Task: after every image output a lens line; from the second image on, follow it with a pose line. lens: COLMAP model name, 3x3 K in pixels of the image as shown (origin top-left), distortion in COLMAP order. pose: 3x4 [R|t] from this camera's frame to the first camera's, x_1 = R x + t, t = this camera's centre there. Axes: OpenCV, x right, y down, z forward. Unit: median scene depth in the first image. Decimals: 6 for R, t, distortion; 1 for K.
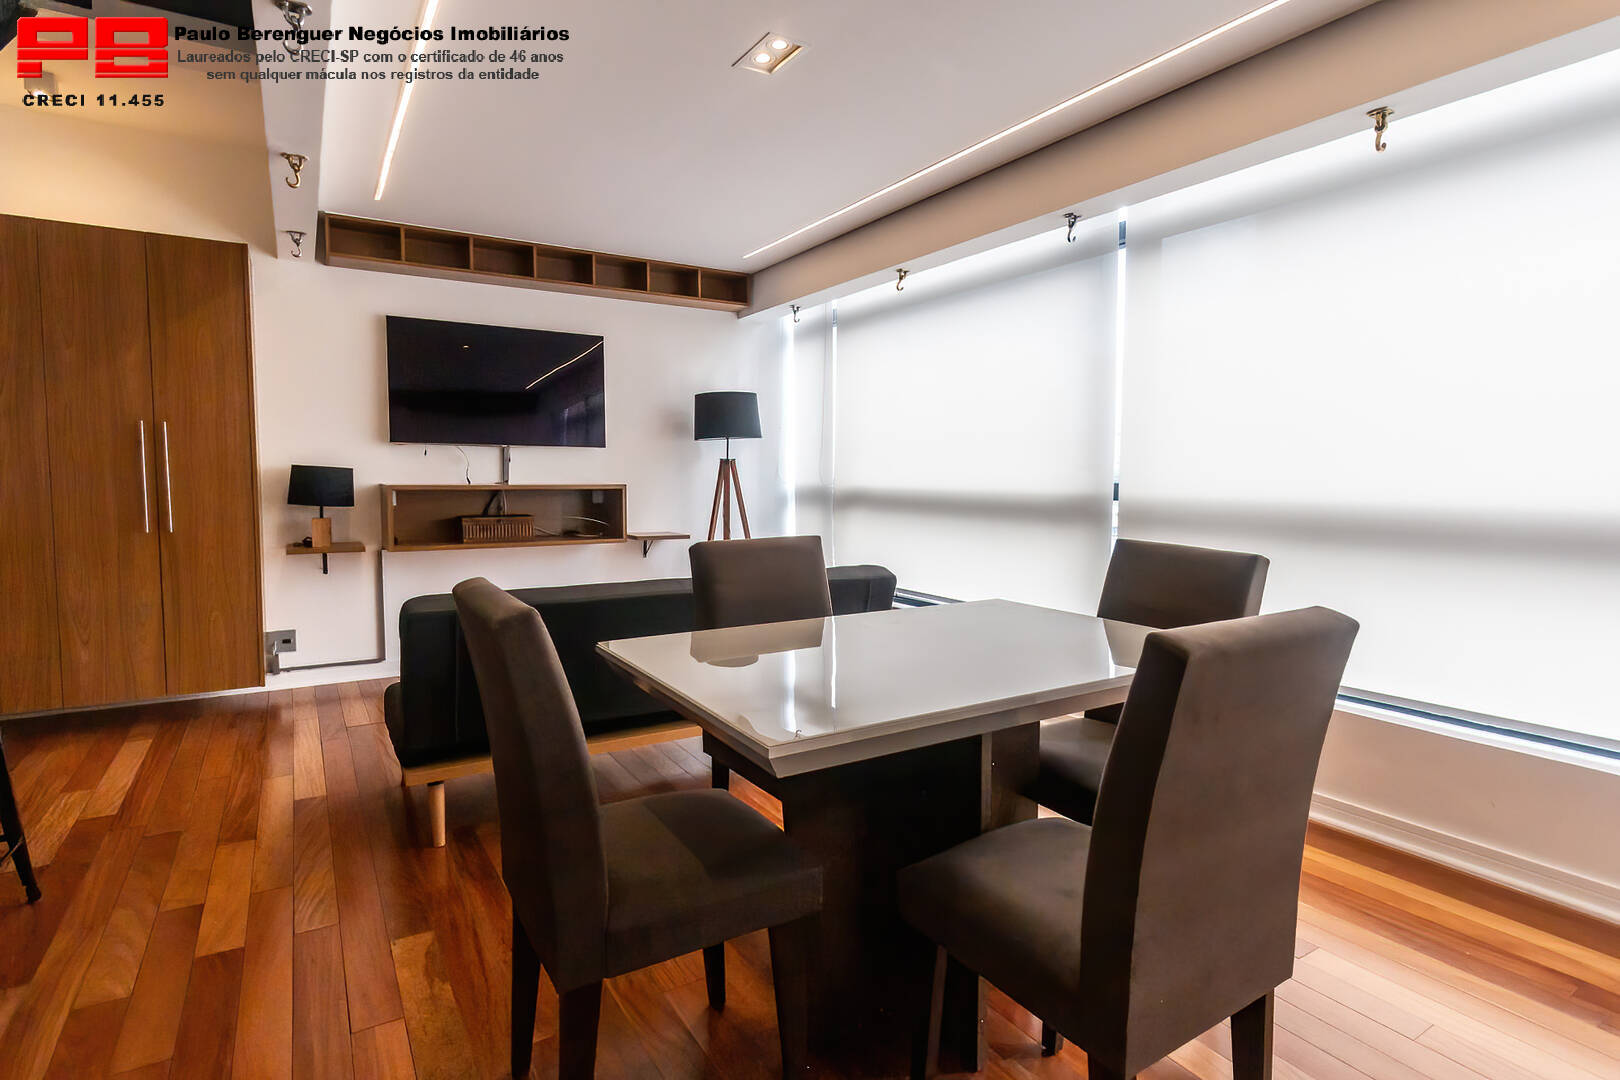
lens RADIAL K [[816.7, 0, 811.8], [0, 816.7, 529.8], [0, 0, 1]] dist [-0.001343, -0.001511]
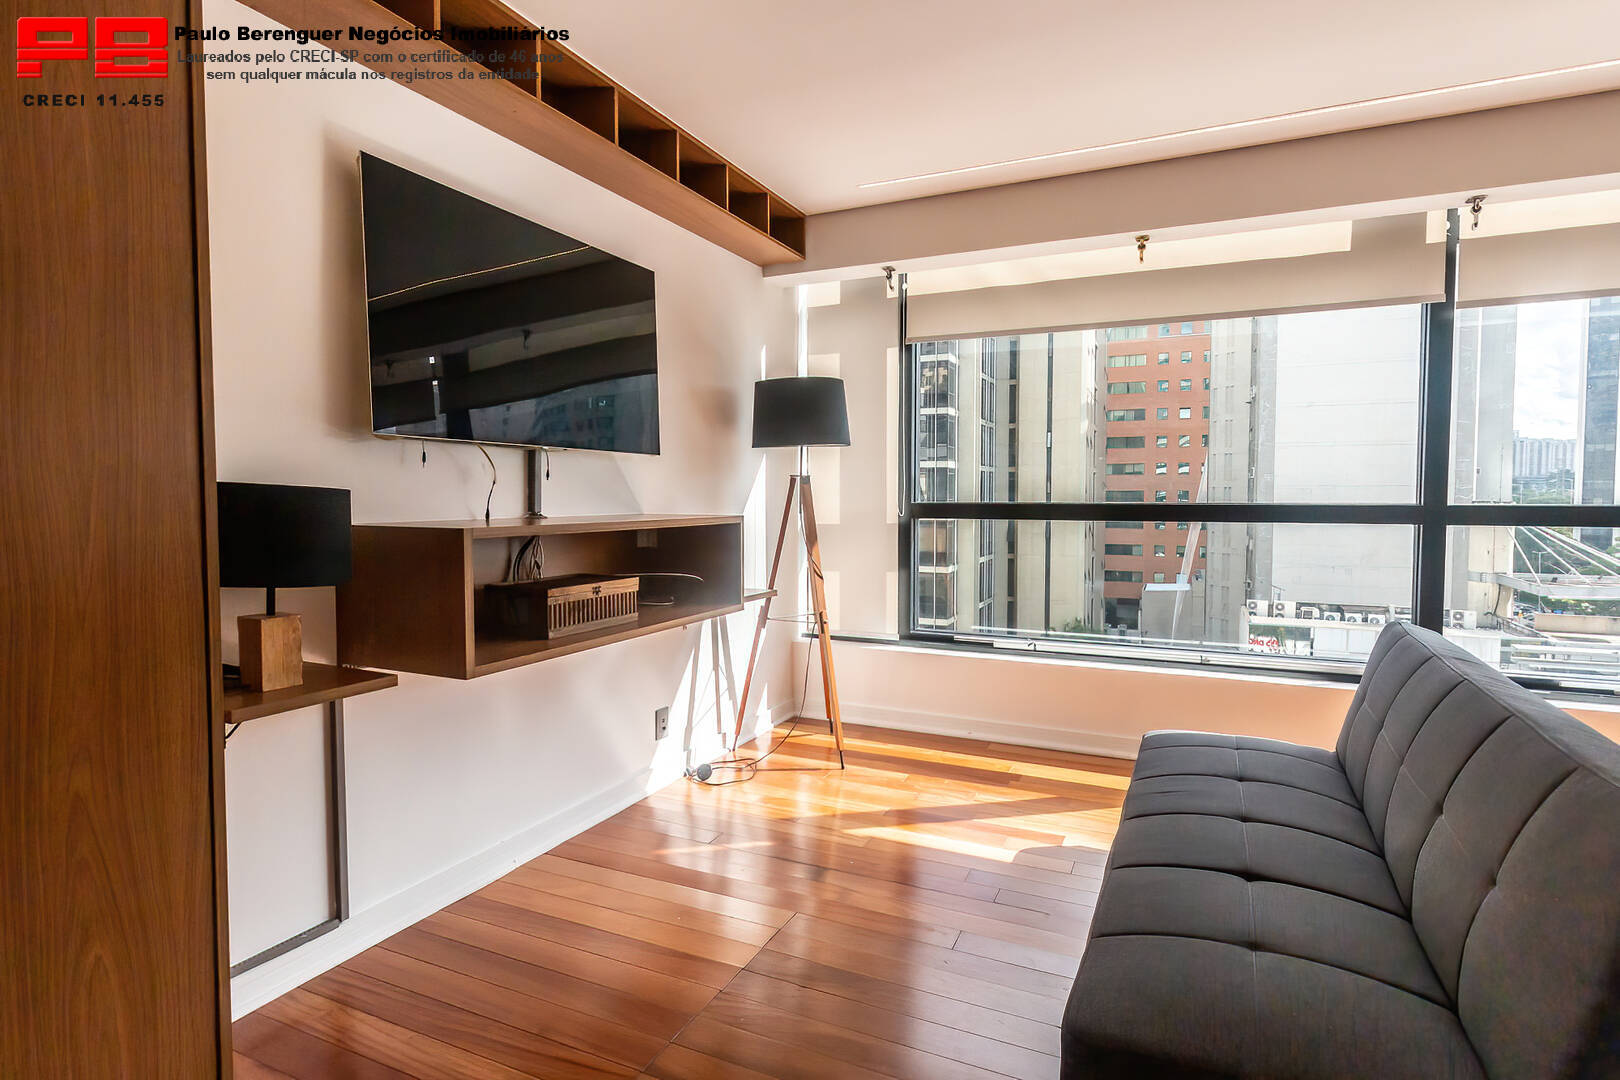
lens RADIAL K [[829.8, 0, 808.5], [0, 829.8, 528.5], [0, 0, 1]] dist [-0.003657, -0.002385]
pose [[0.843418, -0.023925, 0.536725, -0.624543], [0.039873, 0.999040, -0.018123, -0.039853], [-0.535777, 0.036686, 0.843562, 0.541550]]
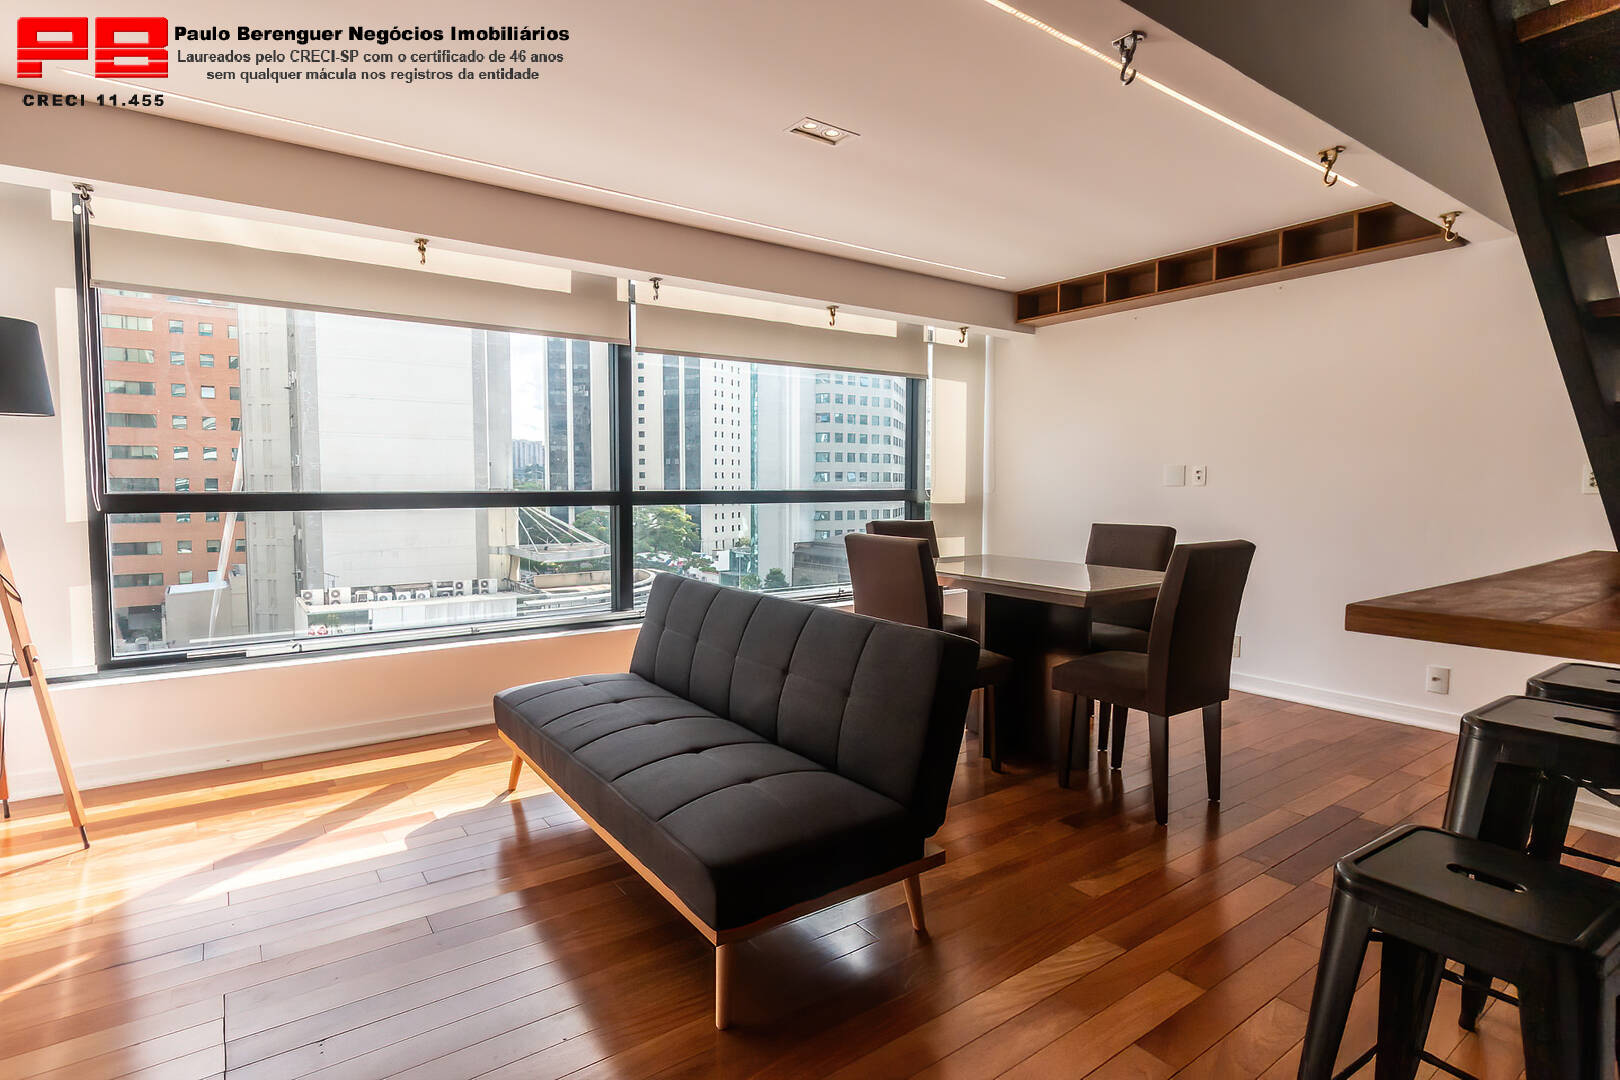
lens RADIAL K [[816.7, 0, 811.8], [0, 816.7, 529.8], [0, 0, 1]] dist [-0.001343, -0.001511]
pose [[-0.064015, -0.058113, 0.996255, -0.798778], [0.068700, 0.995678, 0.062494, -0.053538], [-0.995581, 0.072444, -0.059746, 0.719080]]
